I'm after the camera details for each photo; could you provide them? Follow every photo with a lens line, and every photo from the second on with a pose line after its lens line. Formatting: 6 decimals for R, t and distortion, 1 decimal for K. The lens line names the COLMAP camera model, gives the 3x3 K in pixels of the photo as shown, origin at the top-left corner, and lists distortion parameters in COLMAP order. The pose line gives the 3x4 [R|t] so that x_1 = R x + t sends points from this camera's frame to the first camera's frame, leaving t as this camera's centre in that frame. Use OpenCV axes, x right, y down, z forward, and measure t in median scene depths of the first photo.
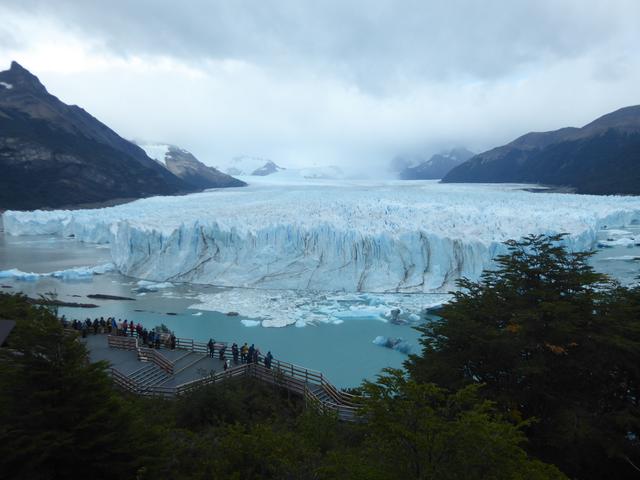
lens RADIAL K [[512.0, 0, 316.4], [0, 512.0, 256.6], [0, 0, 1]] dist [0.147215, -0.133093]
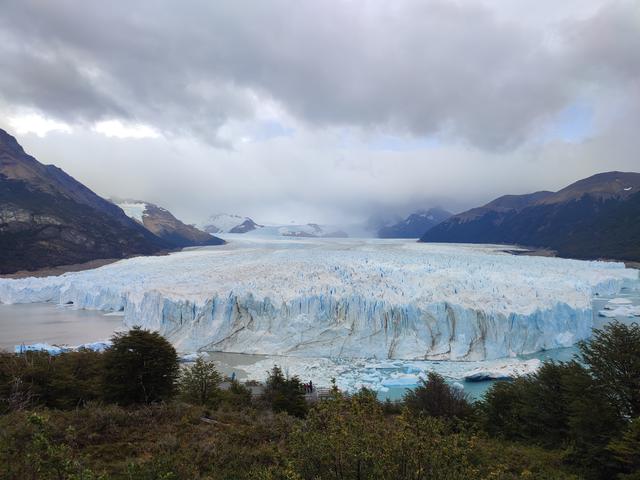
lens RADIAL K [[527.0, 0, 320.0], [0, 527.0, 240.0], [0, 0, 1]] dist [0.166186, -0.003751]
pose [[0.998308, 0.001876, 0.058121, -0.107801], [0.006232, 0.990273, -0.138999, -0.020033], [-0.057817, 0.139126, 0.988585, -0.100564]]
